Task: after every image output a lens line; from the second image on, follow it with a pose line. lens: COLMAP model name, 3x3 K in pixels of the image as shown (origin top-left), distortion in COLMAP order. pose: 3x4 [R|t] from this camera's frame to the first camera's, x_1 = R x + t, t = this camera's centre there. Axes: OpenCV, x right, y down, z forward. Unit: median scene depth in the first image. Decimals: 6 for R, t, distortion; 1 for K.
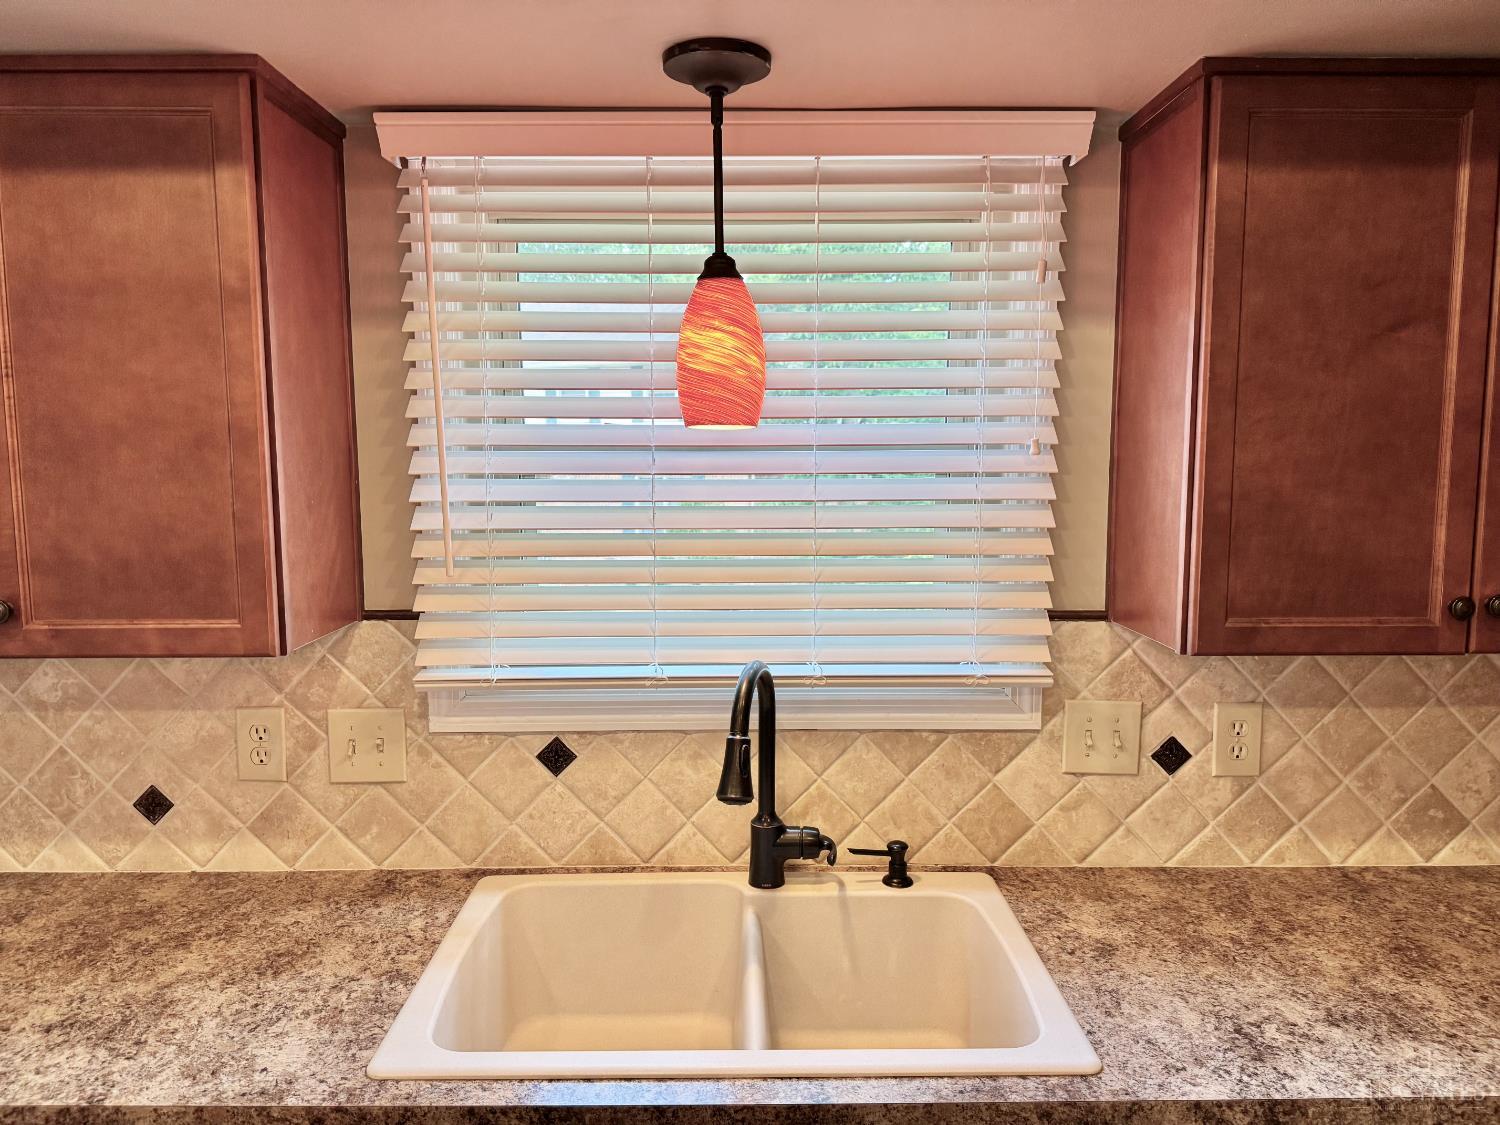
lens RADIAL K [[1076.4, 0, 758.8], [0, 1076.4, 574.0], [0, 0, 1]] dist [0.034256, -0.021736]
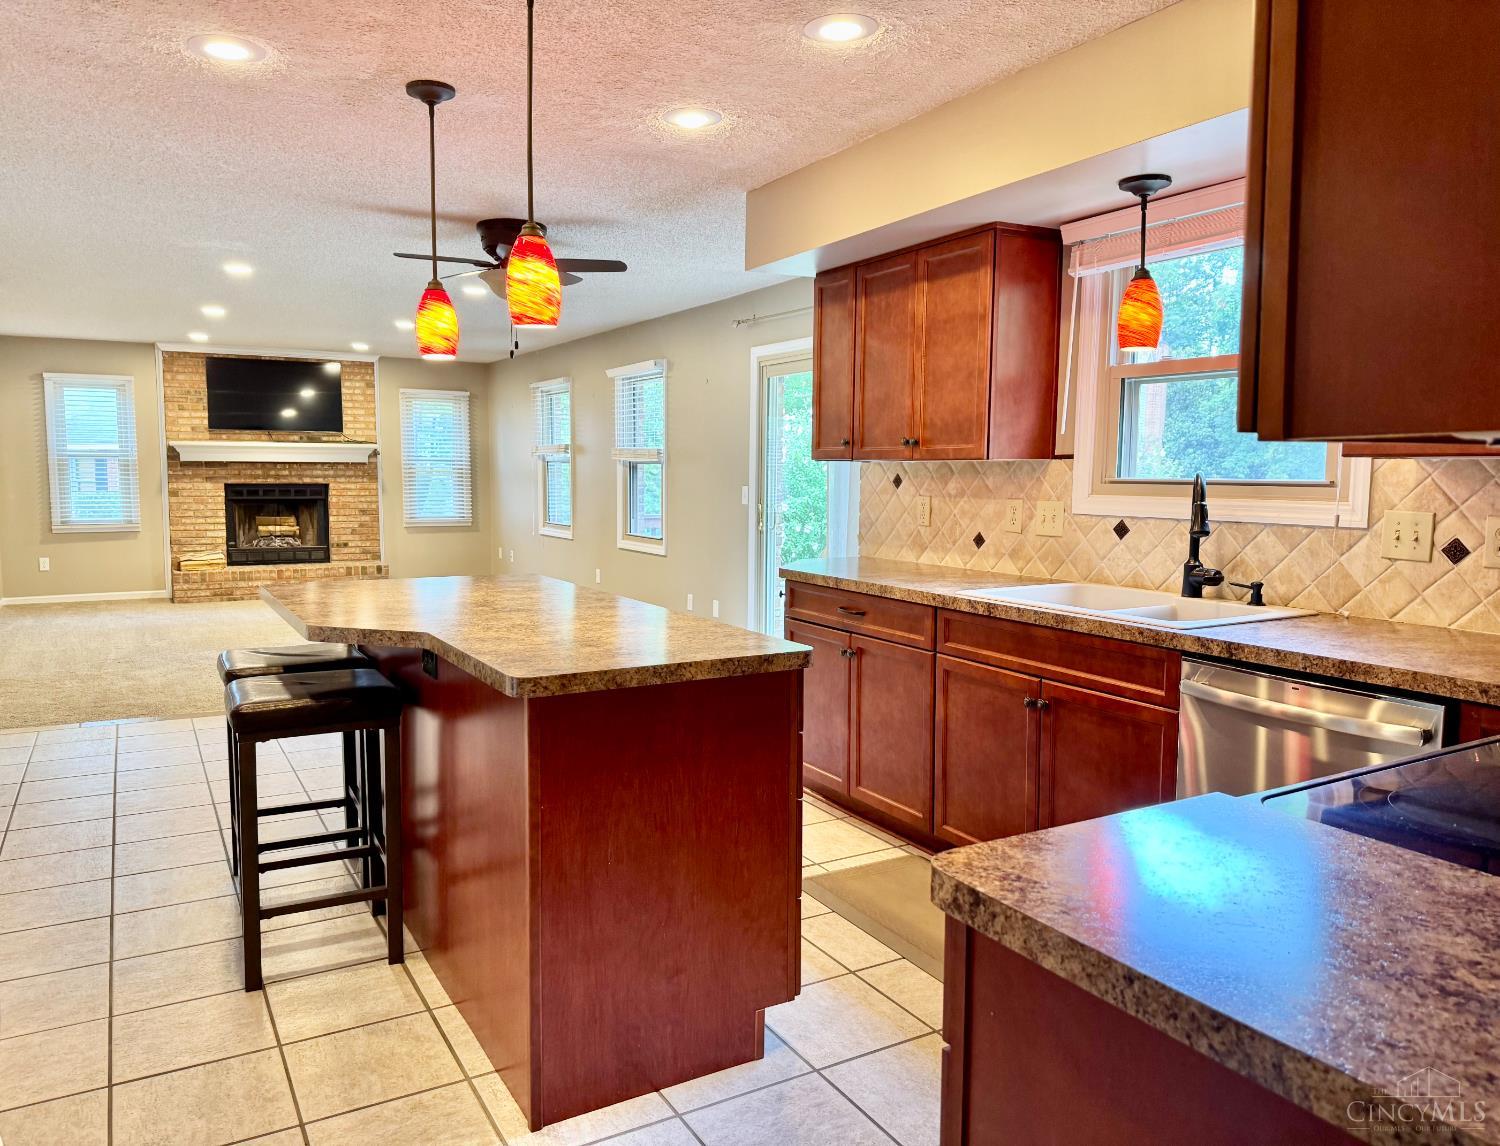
lens RADIAL K [[1072.5, 0, 746.0], [0, 1072.5, 571.3], [0, 0, 1]] dist [-0.007377, -0.011317]
pose [[0.494683, 0.084610, -0.864945, 1.168941], [-0.093238, 0.994672, 0.043975, 0.222813], [0.864057, 0.058892, 0.499937, -0.562278]]
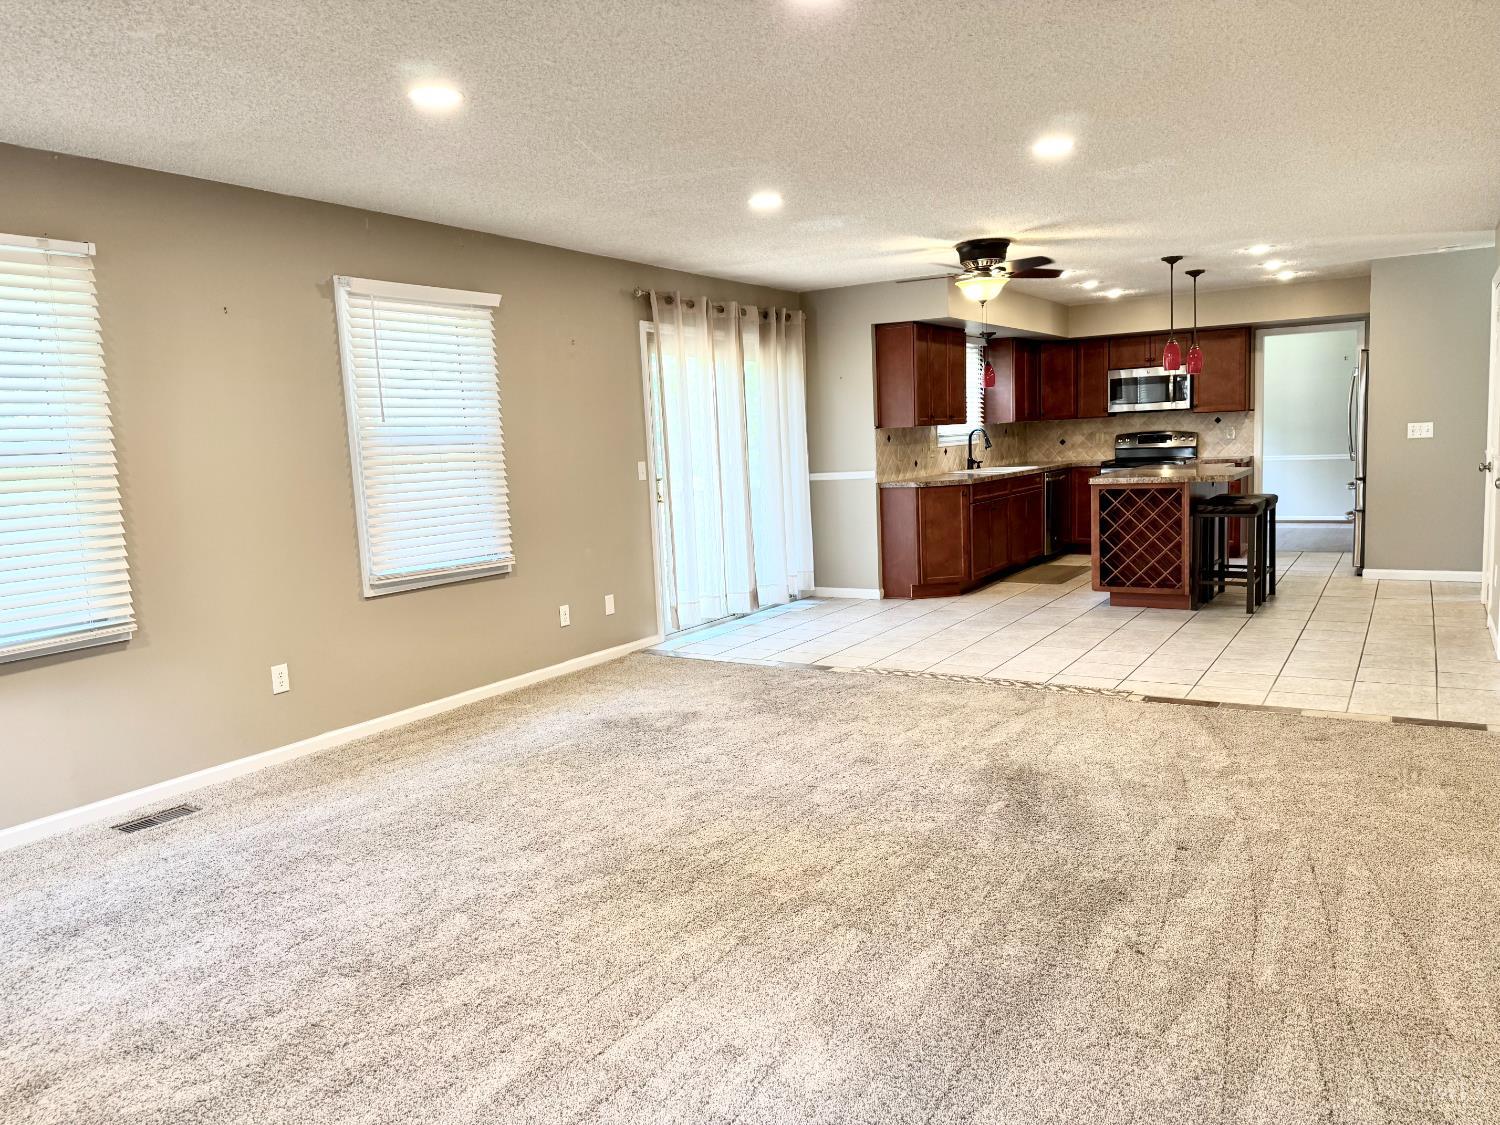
lens RADIAL K [[1076.4, 0, 741.9], [0, 1076.4, 556.3], [0, 0, 1]] dist [0.034256, -0.021736]
pose [[0.534972, -0.118894, 0.836462, -5.156557], [0.133435, 0.989513, 0.055308, 0.252509], [-0.834266, 0.082025, 0.545226, -0.992041]]
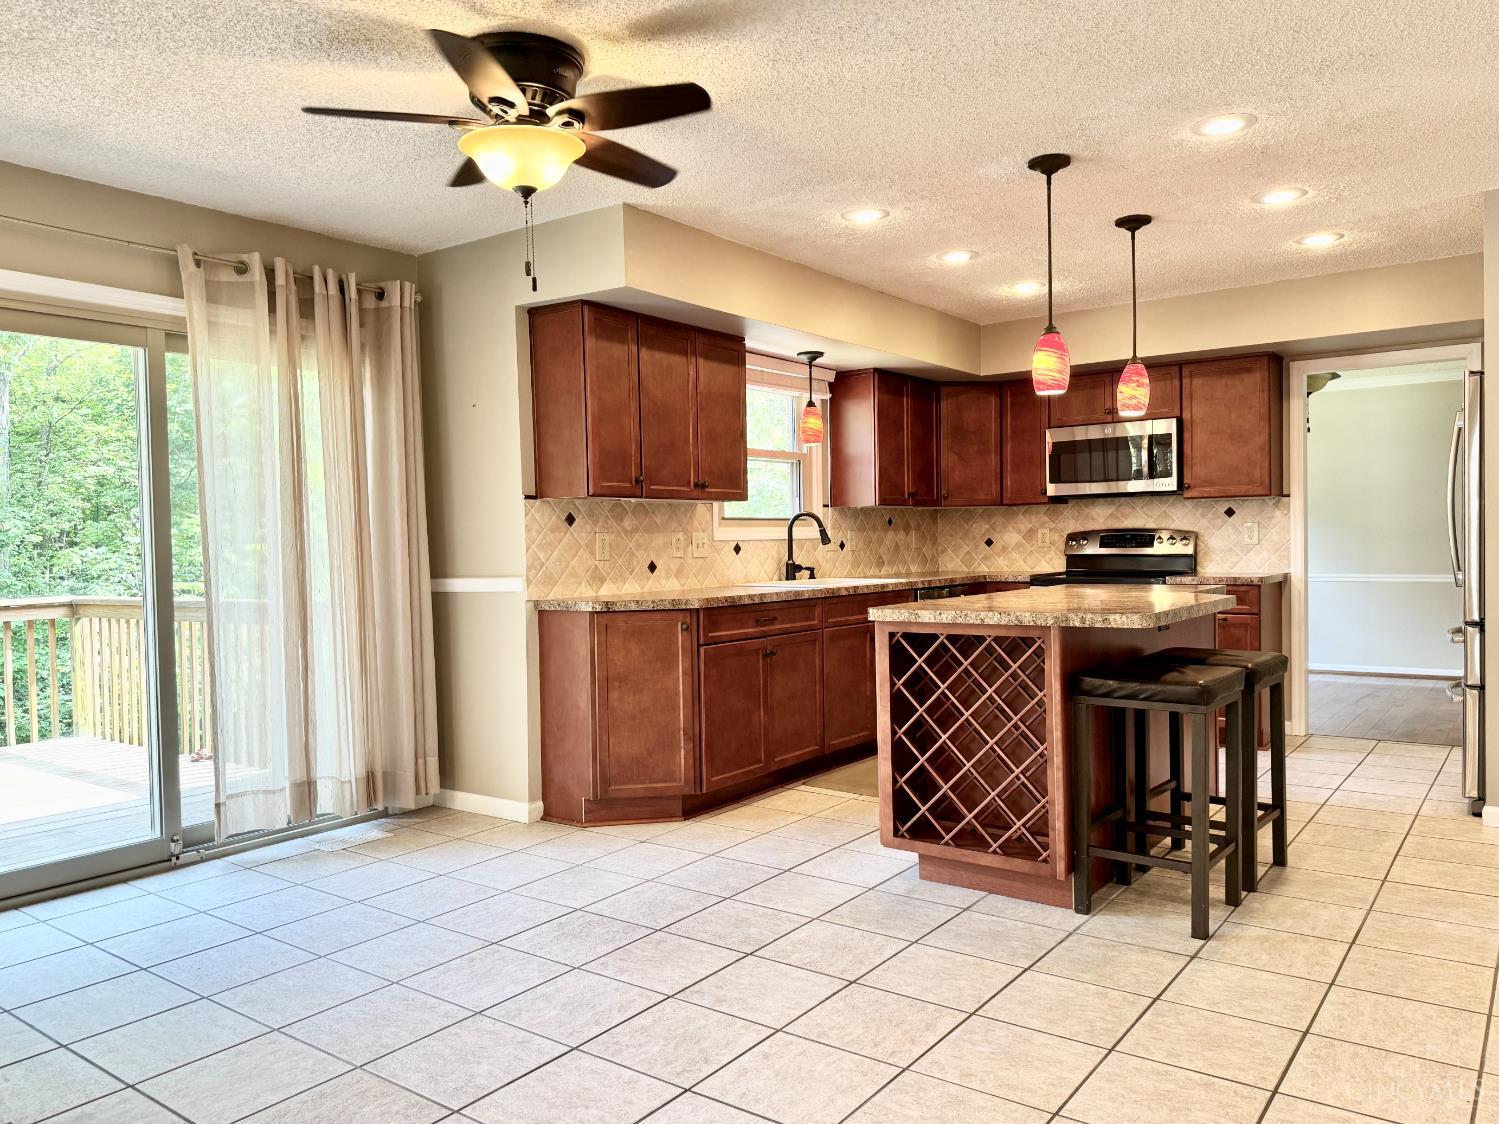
lens RADIAL K [[1075.6, 0, 754.2], [0, 1075.6, 569.3], [0, 0, 1]] dist [0.034256, -0.021736]
pose [[0.602925, -0.032930, 0.797118, -2.618242], [0.102375, 0.994081, -0.036367, 0.345255], [-0.791202, 0.103531, 0.602727, -0.891249]]
